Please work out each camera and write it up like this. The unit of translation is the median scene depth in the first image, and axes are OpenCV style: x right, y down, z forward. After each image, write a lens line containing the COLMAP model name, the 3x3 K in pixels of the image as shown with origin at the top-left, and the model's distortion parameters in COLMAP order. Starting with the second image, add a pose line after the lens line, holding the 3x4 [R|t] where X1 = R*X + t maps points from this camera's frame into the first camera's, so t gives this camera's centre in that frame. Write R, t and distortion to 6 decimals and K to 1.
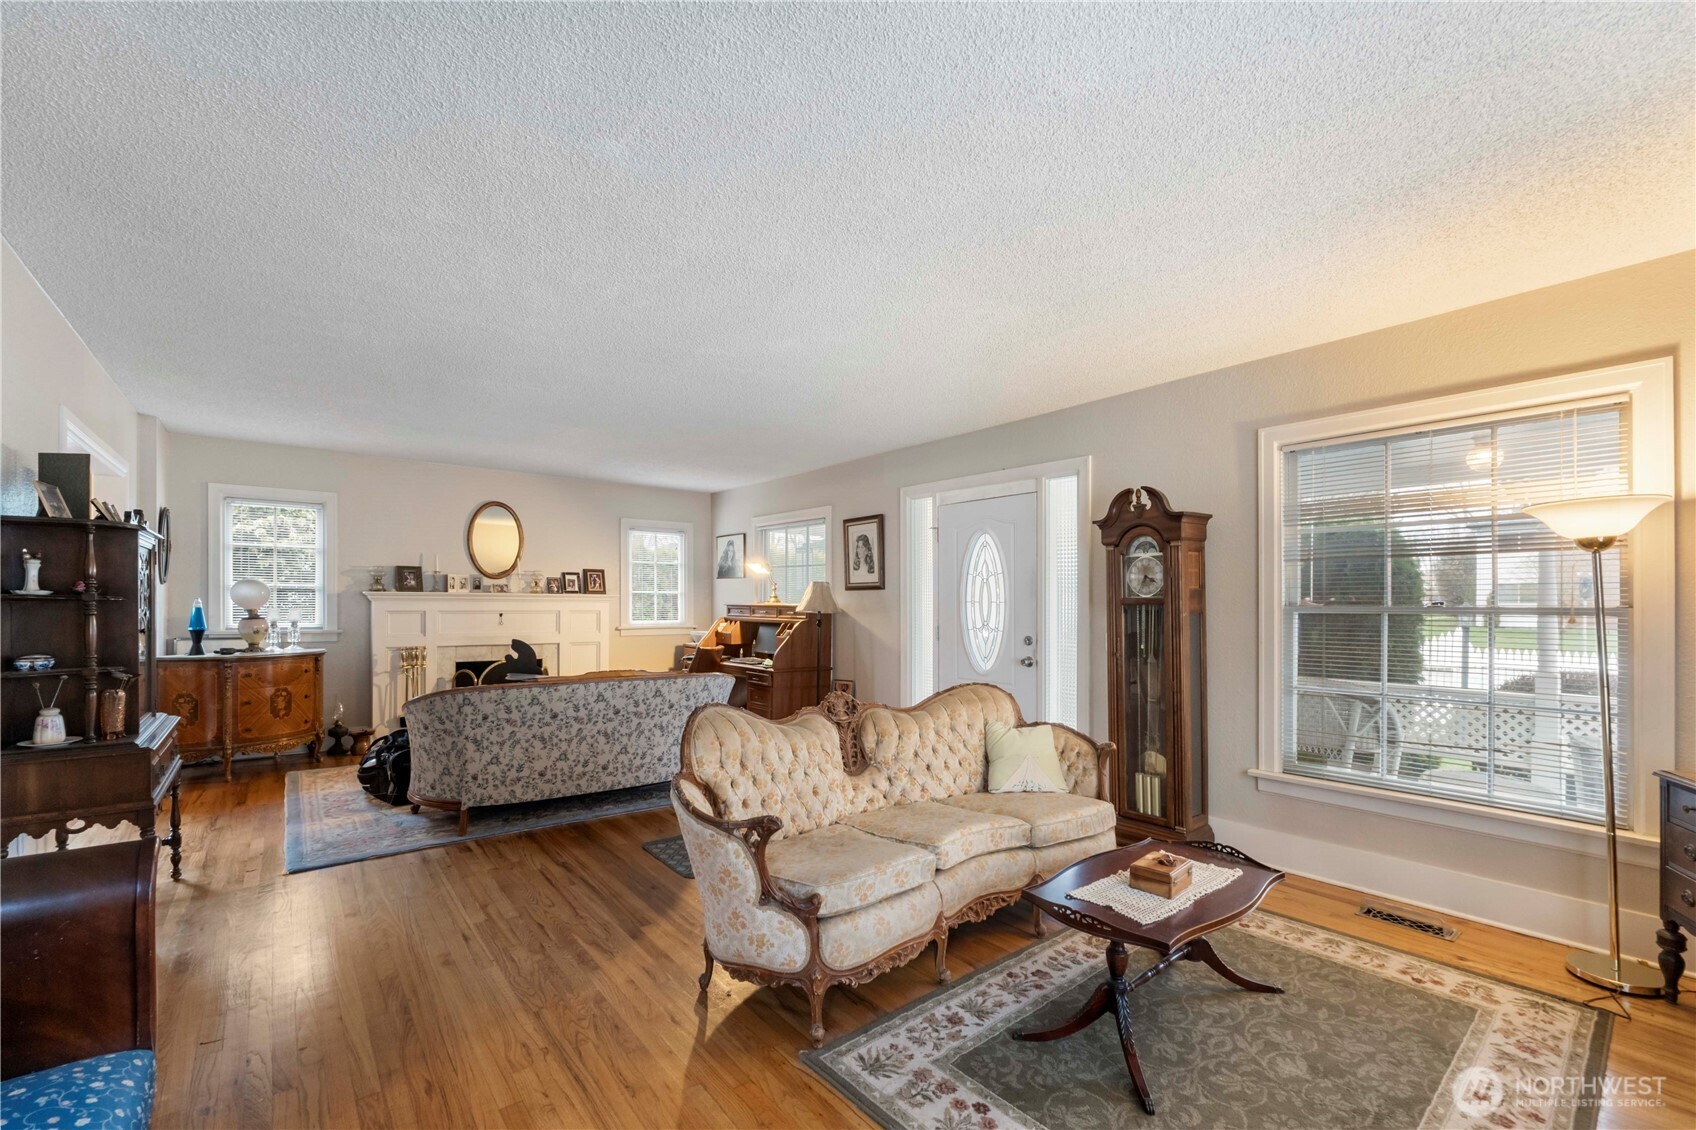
lens RADIAL K [[694.6, 0, 849.3], [0, 694.6, 592.4], [0, 0, 1]] dist [-0.000641, -0.000113]
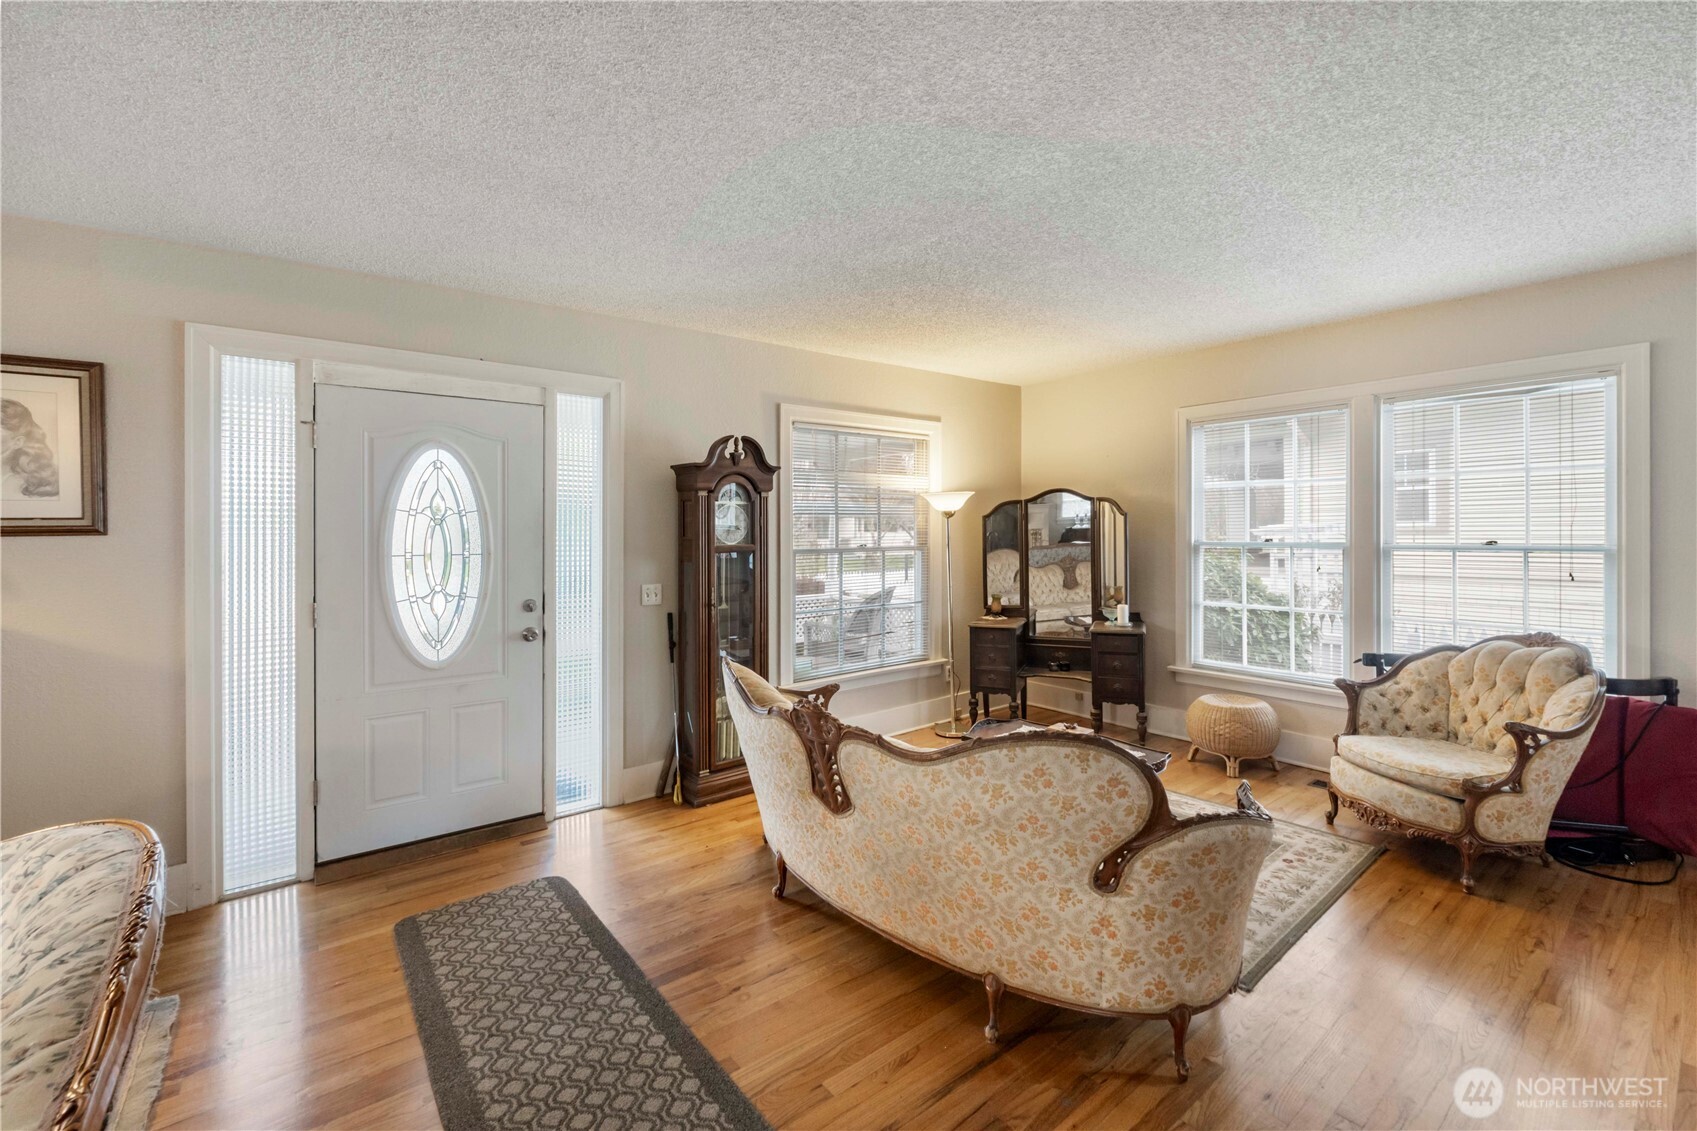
lens RADIAL K [[713.2, 0, 848.5], [0, 713.2, 565.5], [0, 0, 1]] dist [-0.002004, -0.000367]
pose [[0.022558, -0.042947, 0.998823, -0.496041], [-0.001647, 0.999074, 0.042995, -0.006658], [-0.999744, -0.002615, 0.022467, 0.654912]]
